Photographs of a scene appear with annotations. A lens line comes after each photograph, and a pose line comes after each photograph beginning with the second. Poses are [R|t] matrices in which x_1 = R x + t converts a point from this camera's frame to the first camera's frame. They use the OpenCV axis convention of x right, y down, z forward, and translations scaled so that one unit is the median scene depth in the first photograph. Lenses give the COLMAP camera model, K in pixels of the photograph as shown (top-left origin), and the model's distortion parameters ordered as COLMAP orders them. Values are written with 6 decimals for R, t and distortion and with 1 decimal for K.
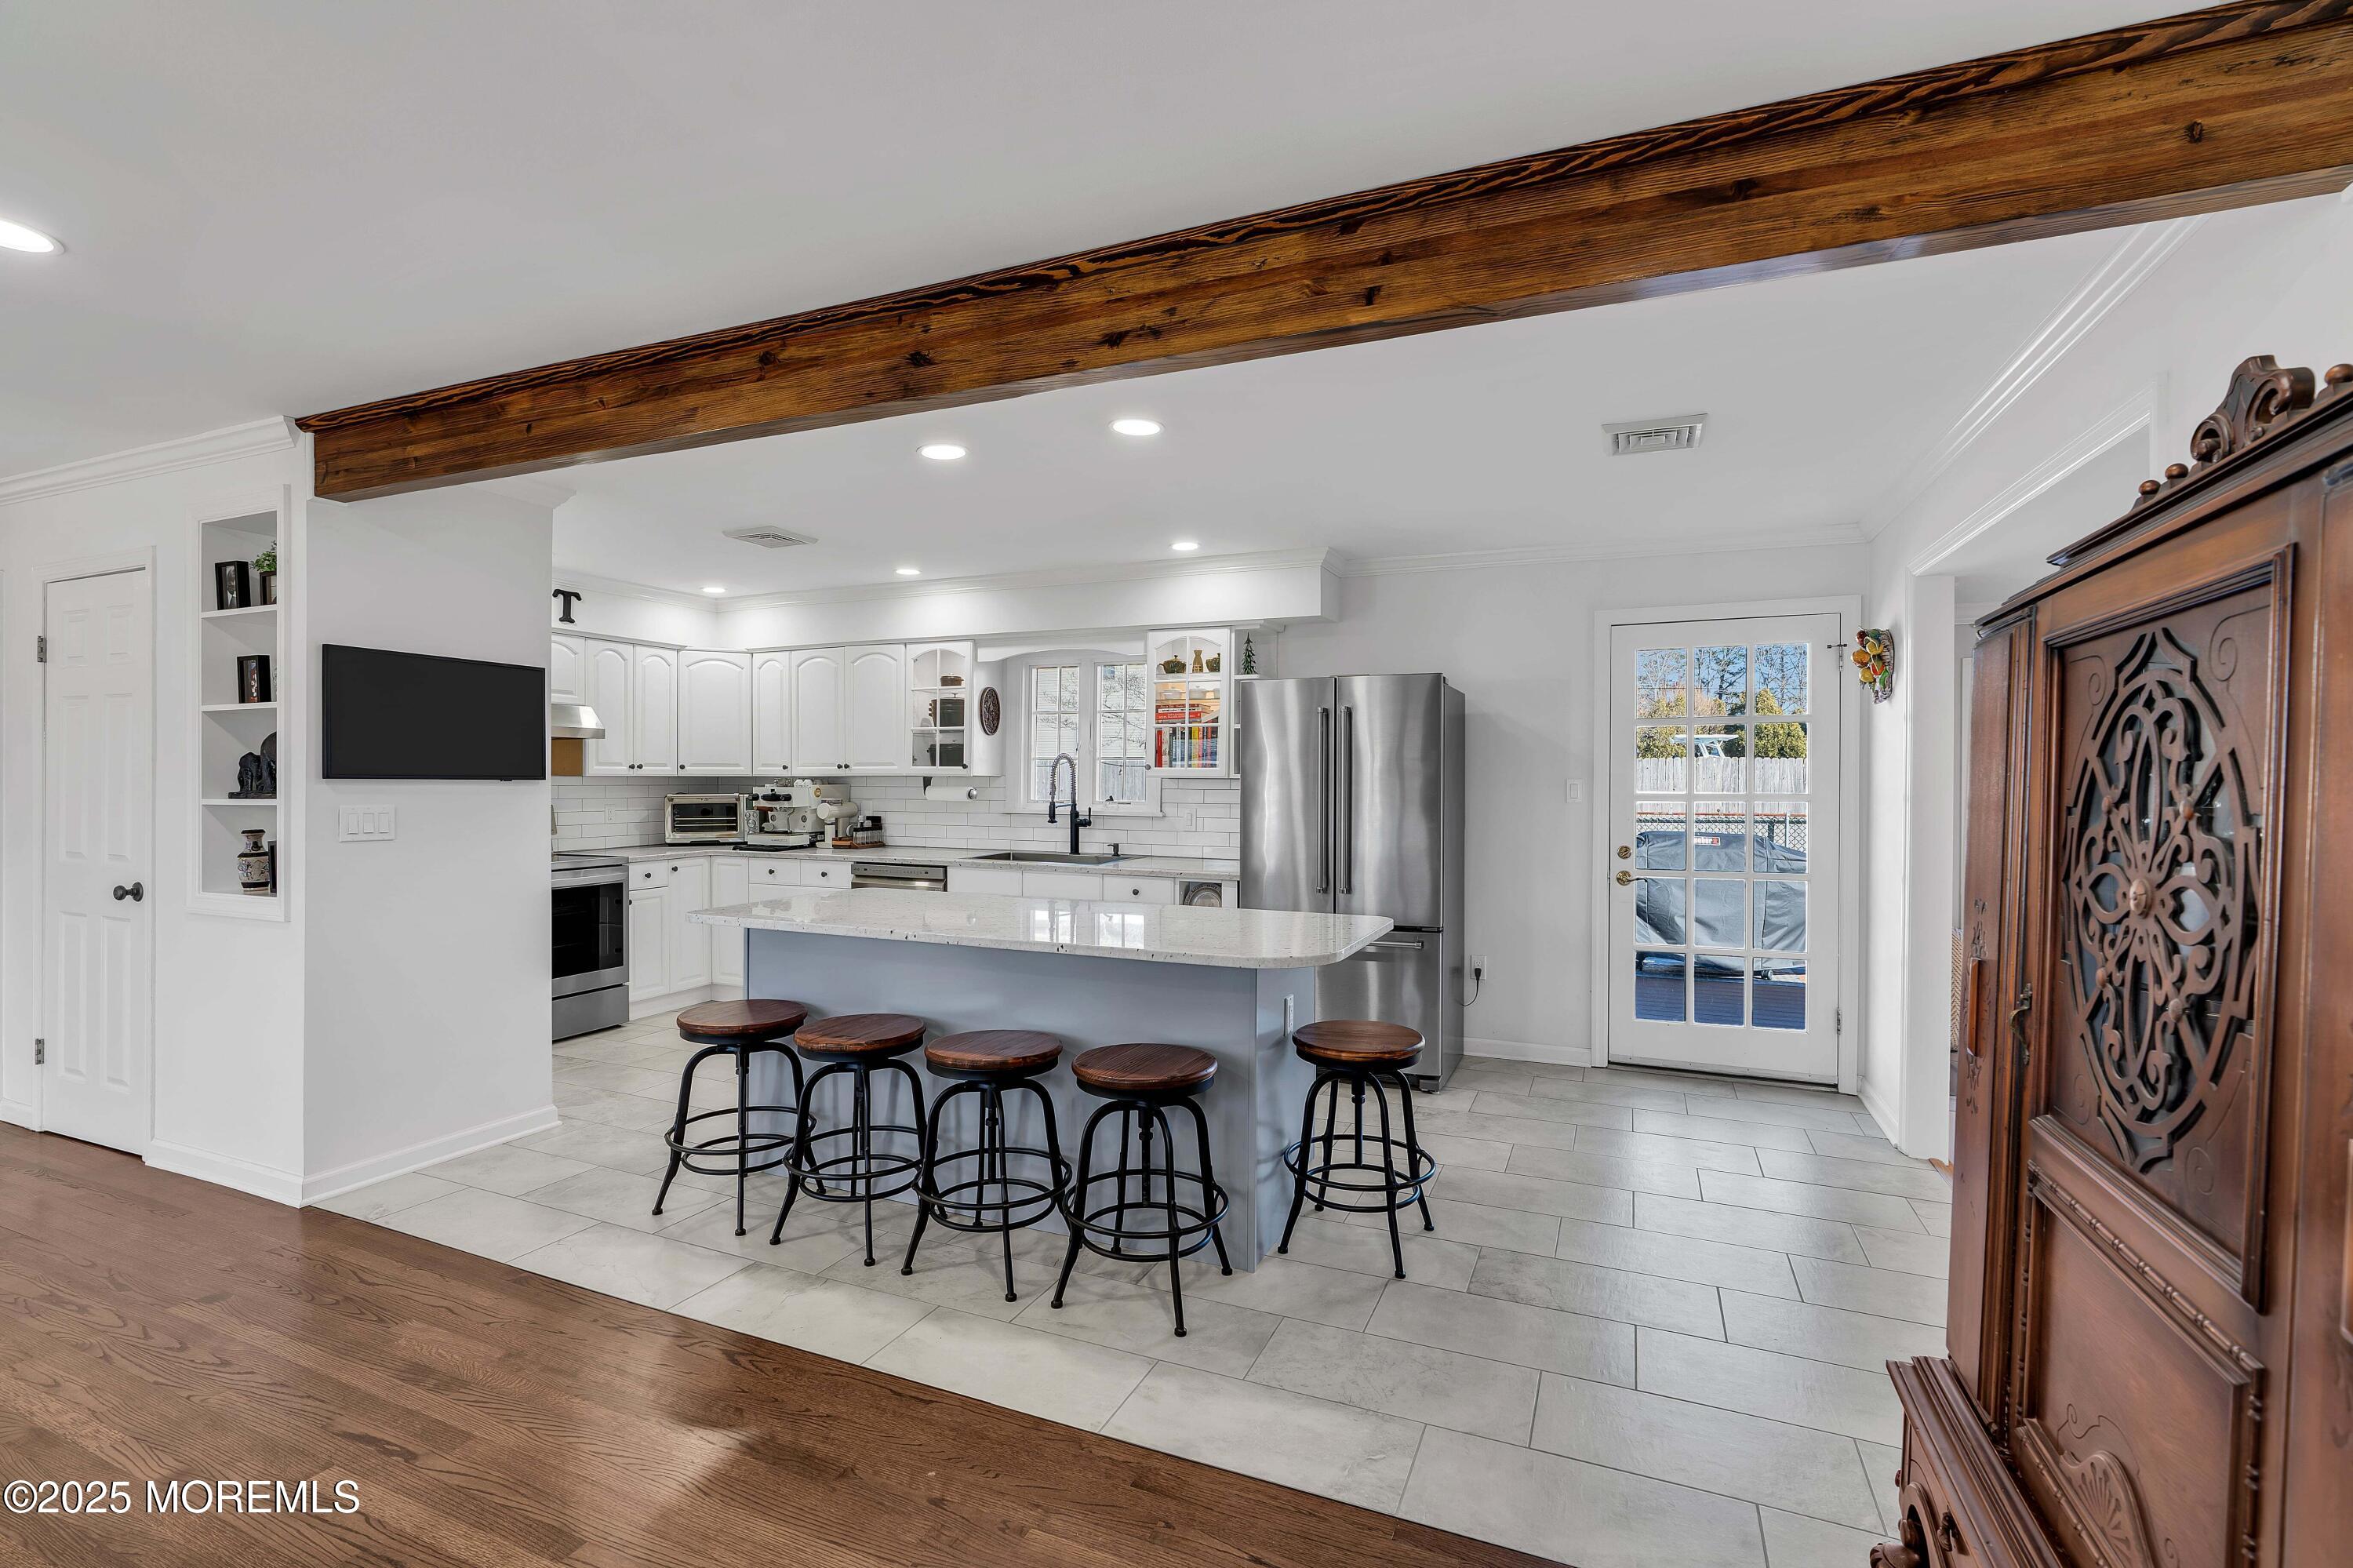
lens RADIAL K [[1055.7, 0, 1179.6], [0, 1055.7, 782.8], [0, 0, 1]] dist [-0.009278, 0.003917]
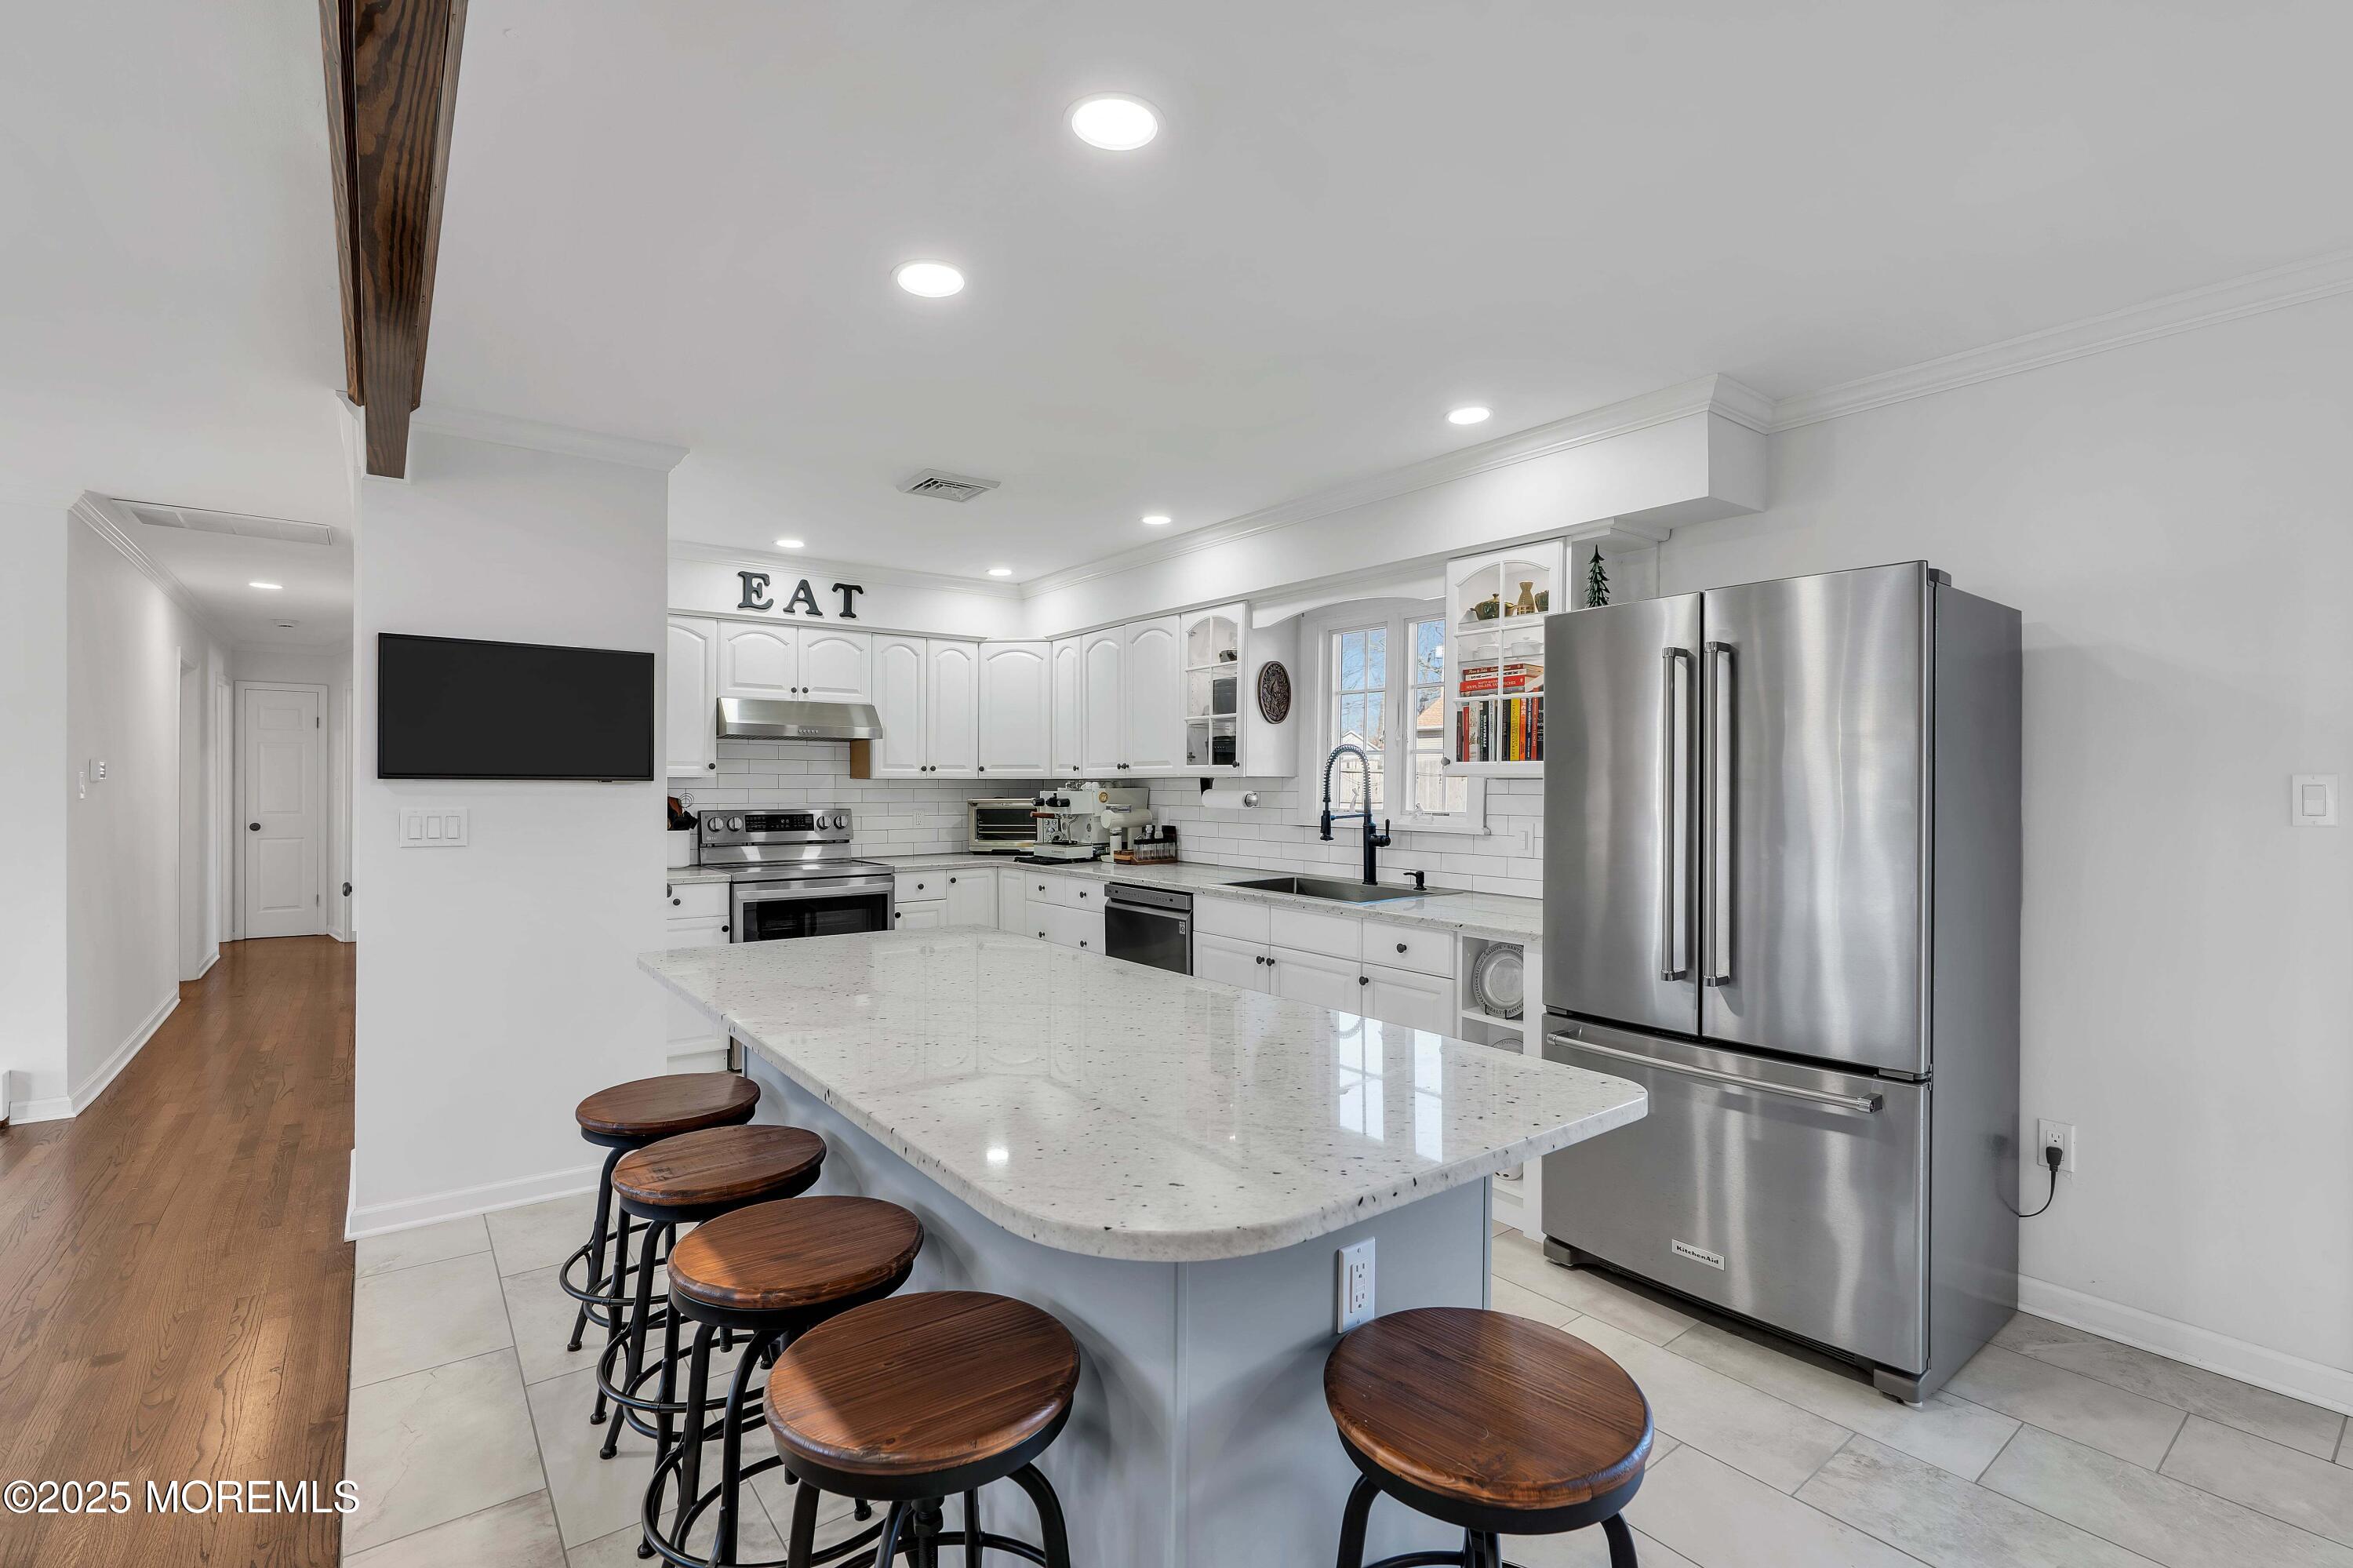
lens RADIAL K [[1055.7, 0, 1175.9], [0, 1055.7, 788.2], [0, 0, 1]] dist [-0.009278, 0.003917]
pose [[0.871555, -0.000138, -0.490297, 0.140045], [-0.000249, 1.000000, -0.000725, 0.002711], [0.490297, 0.000754, 0.871555, 0.302913]]
